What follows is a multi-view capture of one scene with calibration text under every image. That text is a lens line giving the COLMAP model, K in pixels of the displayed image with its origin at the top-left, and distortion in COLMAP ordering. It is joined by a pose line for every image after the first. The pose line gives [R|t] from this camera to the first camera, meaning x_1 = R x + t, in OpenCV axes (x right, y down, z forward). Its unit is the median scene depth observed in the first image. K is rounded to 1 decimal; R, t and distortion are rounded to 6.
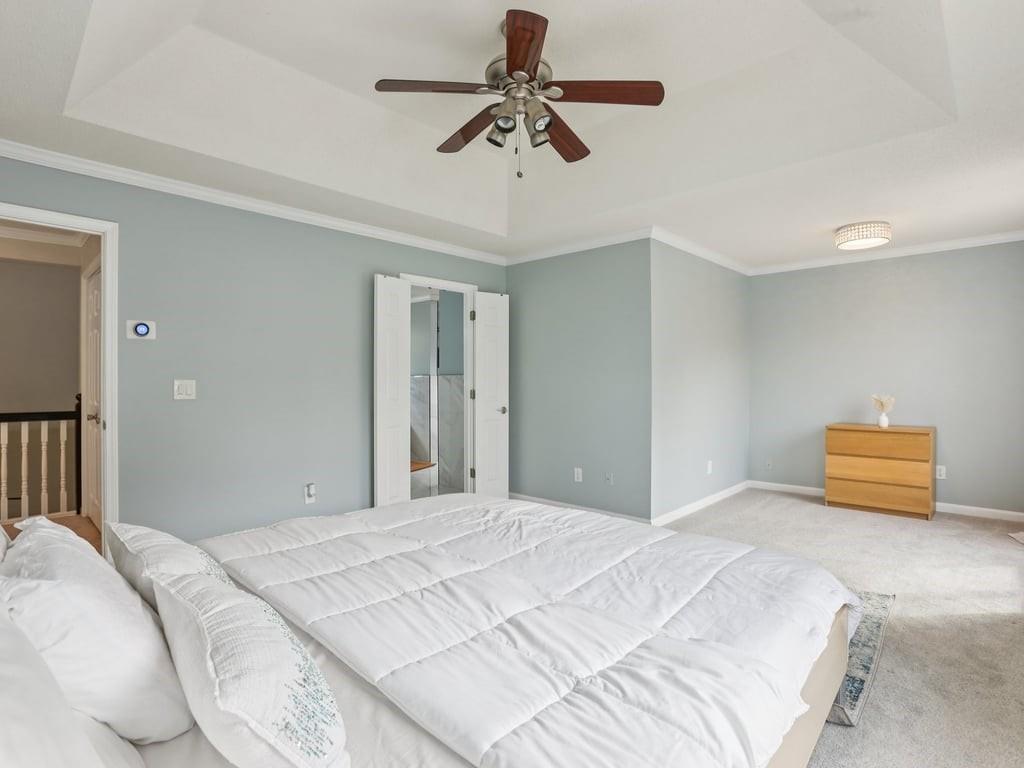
lens RADIAL K [[531.1, 0, 507.3], [0, 531.1, 387.1], [0, 0, 1]] dist [-0.058461, 0.018493]
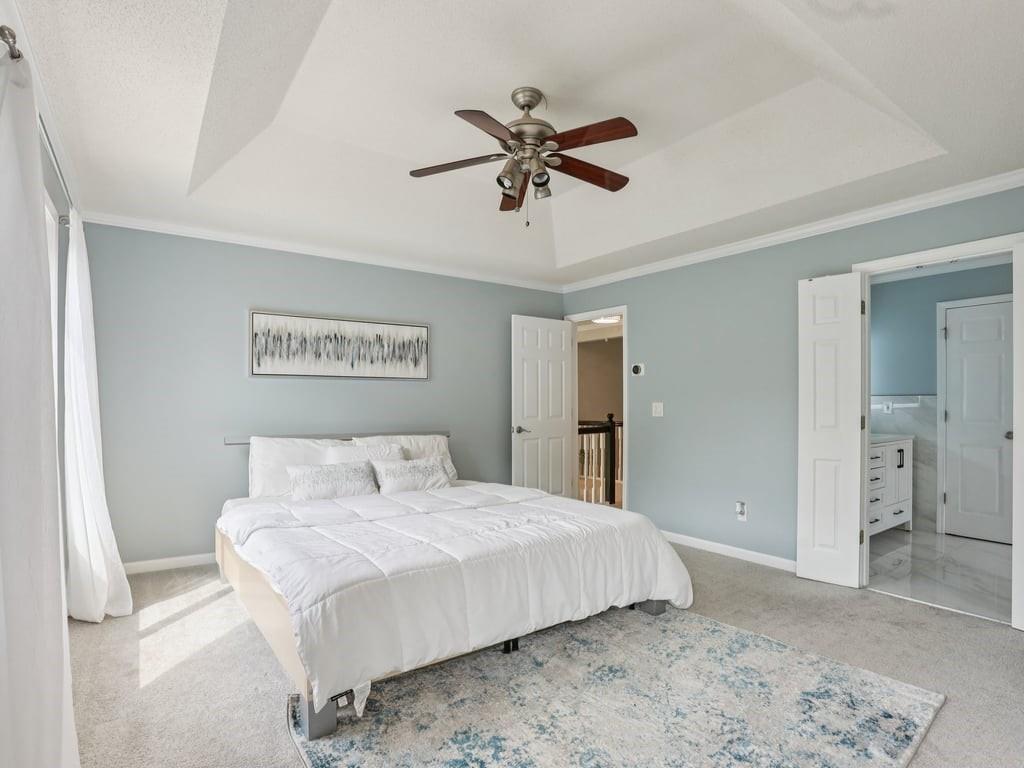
lens RADIAL K [[531.1, 0, 507.3], [0, 531.1, 387.1], [0, 0, 1]] dist [-0.058461, 0.018493]
pose [[-0.180476, -0.036801, -0.982891, 1.006019], [-0.013482, 0.999298, -0.034940, 0.000103], [0.983487, 0.006946, -0.180846, 1.004168]]
